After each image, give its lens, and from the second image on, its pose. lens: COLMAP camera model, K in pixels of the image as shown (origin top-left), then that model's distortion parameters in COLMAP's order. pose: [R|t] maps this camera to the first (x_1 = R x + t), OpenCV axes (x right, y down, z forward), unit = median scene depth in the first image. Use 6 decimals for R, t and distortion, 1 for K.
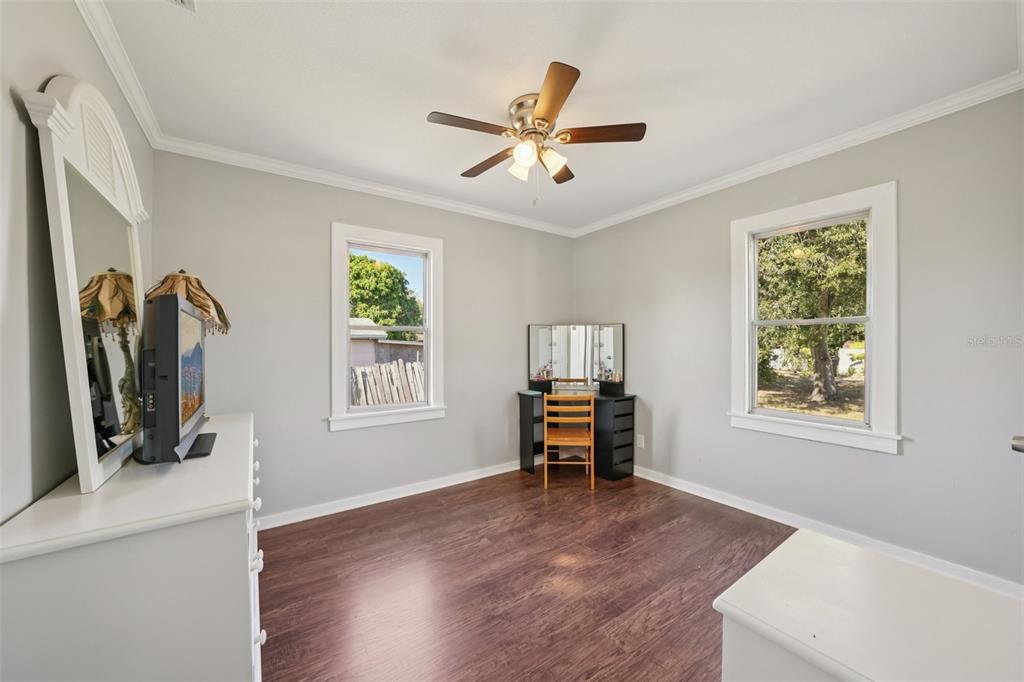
lens RADIAL K [[370.7, 0, 513.4], [0, 370.7, 345.3], [0, 0, 1]] dist [-0.014080, 0.000023]
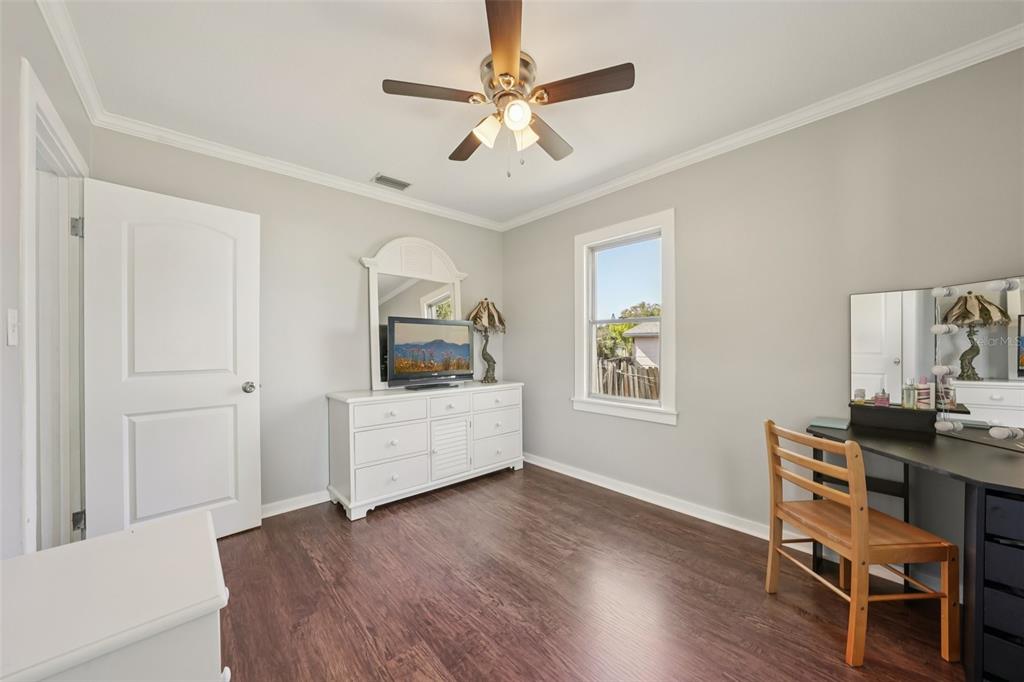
lens RADIAL K [[370.7, 0, 513.4], [0, 370.7, 345.3], [0, 0, 1]] dist [-0.014080, 0.000023]
pose [[0.116399, 0.002173, -0.993200, 0.886189], [0.005584, 0.999980, 0.002843, 0.023386], [0.993187, -0.005877, 0.116384, 0.849824]]
